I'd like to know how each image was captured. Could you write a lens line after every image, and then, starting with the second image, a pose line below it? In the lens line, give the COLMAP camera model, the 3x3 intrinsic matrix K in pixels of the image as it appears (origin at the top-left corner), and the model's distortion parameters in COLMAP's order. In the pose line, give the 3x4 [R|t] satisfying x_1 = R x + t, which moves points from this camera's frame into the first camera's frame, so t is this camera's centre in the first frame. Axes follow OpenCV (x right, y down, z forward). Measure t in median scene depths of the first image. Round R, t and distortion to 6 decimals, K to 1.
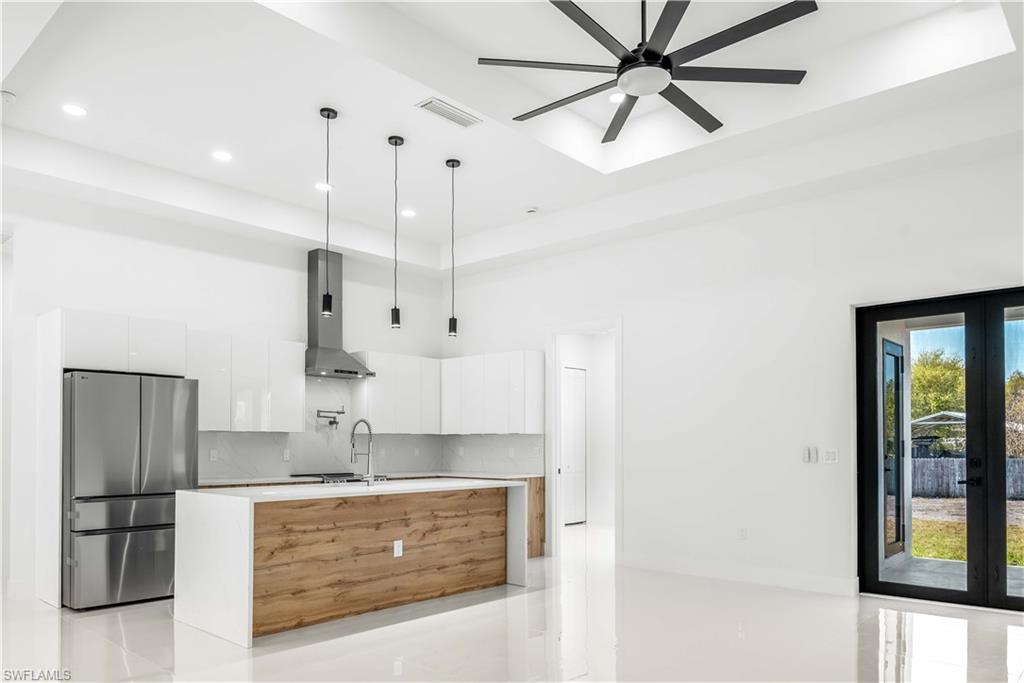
lens RADIAL K [[700.8, 0, 513.6], [0, 700.8, 444.2], [0, 0, 1]] dist [-0.008964, -0.018504]
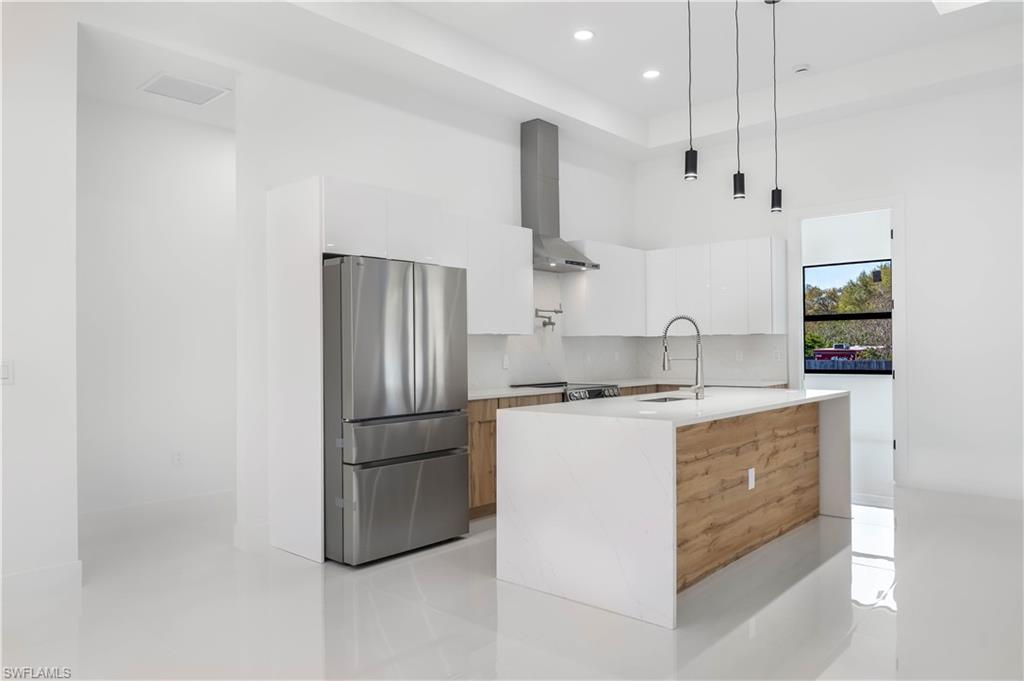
lens RADIAL K [[700.8, 0, 527.6], [0, 700.8, 343.2], [0, 0, 1]] dist [-0.008964, -0.018504]
pose [[0.999905, -0.012197, 0.006497, -0.415210], [0.012256, 0.999885, -0.008980, 0.000763], [-0.006387, 0.009058, 0.999939, 0.212348]]
